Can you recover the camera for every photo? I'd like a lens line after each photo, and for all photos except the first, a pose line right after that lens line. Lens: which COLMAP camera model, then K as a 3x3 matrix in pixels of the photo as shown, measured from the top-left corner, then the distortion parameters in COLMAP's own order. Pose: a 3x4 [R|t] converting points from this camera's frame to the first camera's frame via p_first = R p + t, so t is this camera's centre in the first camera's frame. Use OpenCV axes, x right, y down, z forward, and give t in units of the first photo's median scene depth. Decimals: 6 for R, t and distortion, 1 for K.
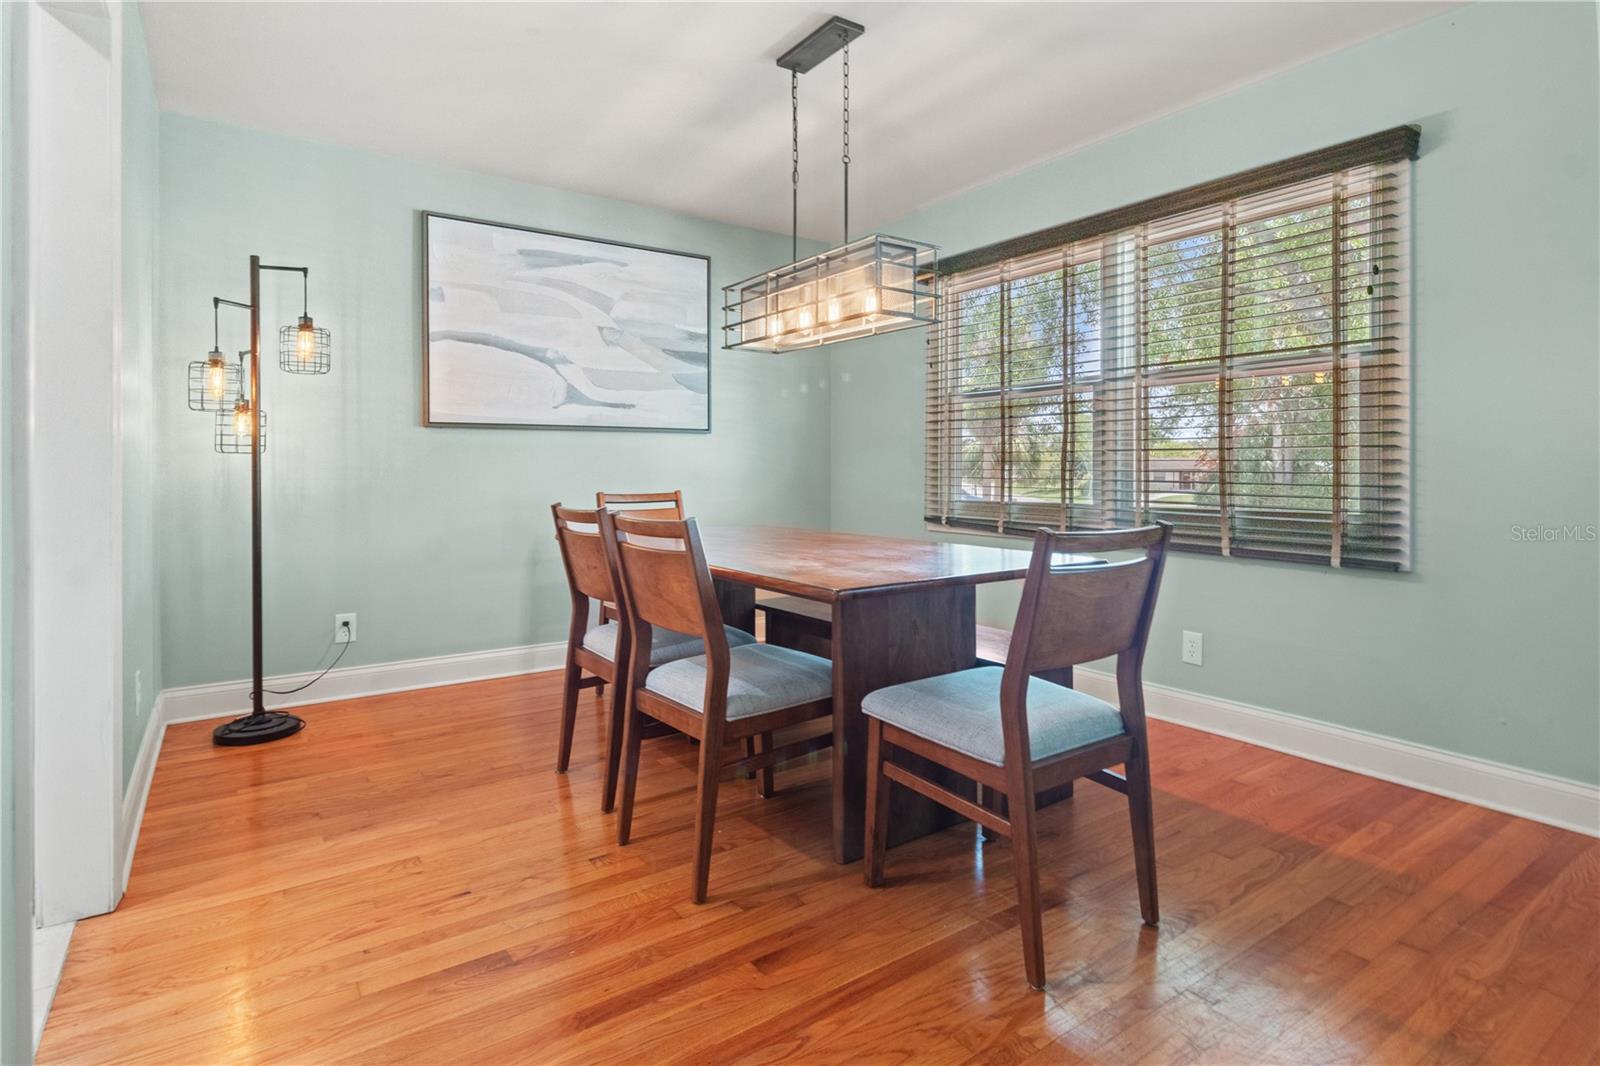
lens RADIAL K [[809.1, 0, 821.2], [0, 809.1, 475.4], [0, 0, 1]] dist [0.001841, -0.000638]
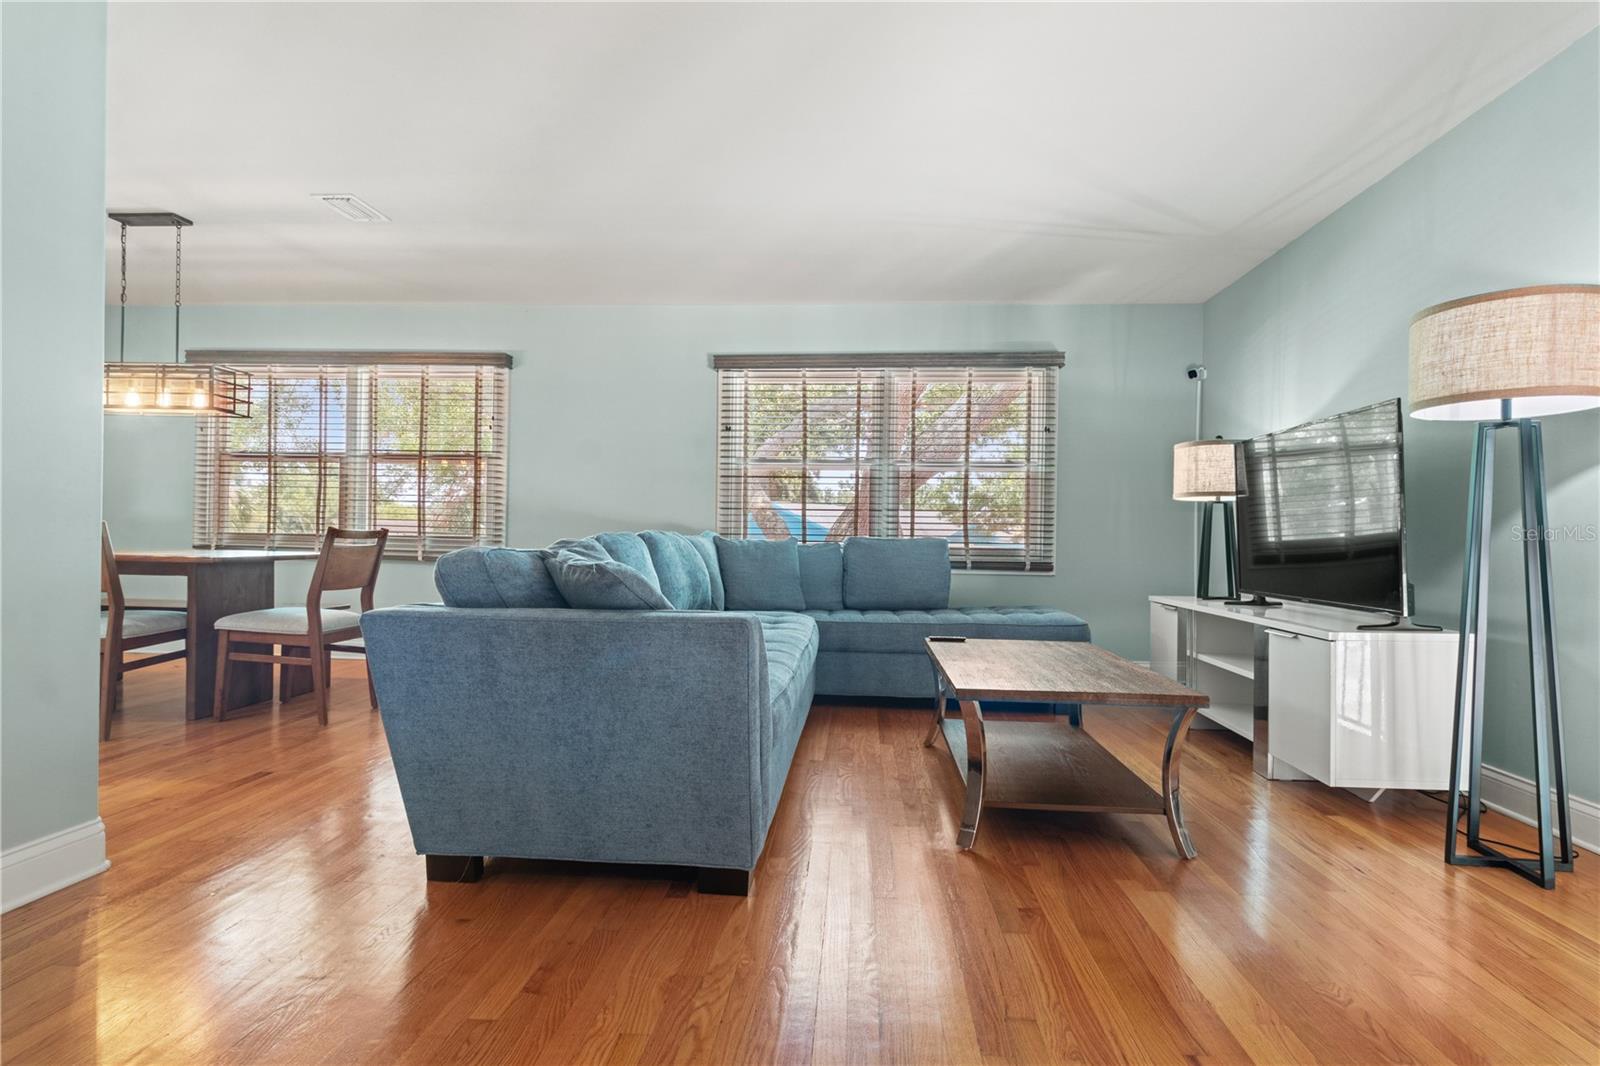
lens RADIAL K [[809.1, 0, 808.5], [0, 809.1, 541.2], [0, 0, 1]] dist [0.001841, -0.000638]
pose [[0.635996, 0.014474, 0.771556, -0.305549], [-0.014242, 0.999874, -0.007017, 0.049359], [-0.771561, -0.006526, 0.636122, -0.727991]]
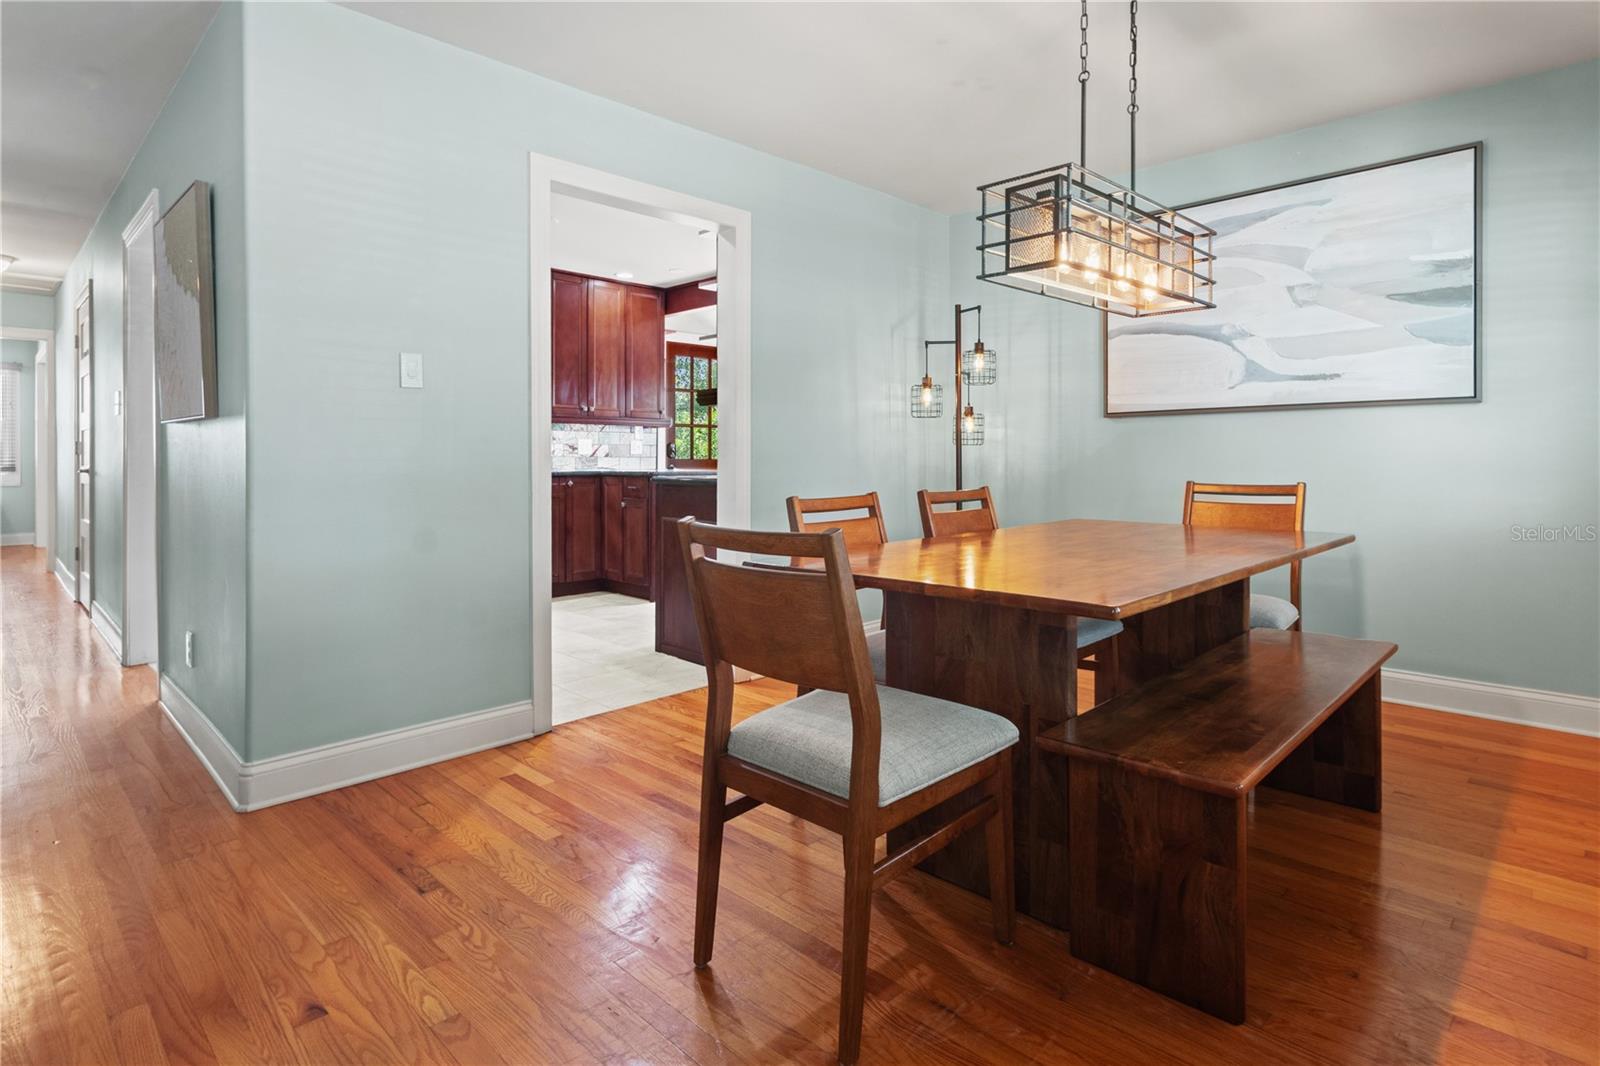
lens RADIAL K [[809.1, 0, 785.9], [0, 809.1, 467.2], [0, 0, 1]] dist [0.001841, -0.000638]
pose [[0.167920, 0.015691, -0.985676, 0.604808], [-0.003898, 0.999876, 0.015253, -0.007590], [0.985793, 0.001281, 0.167961, 0.433666]]
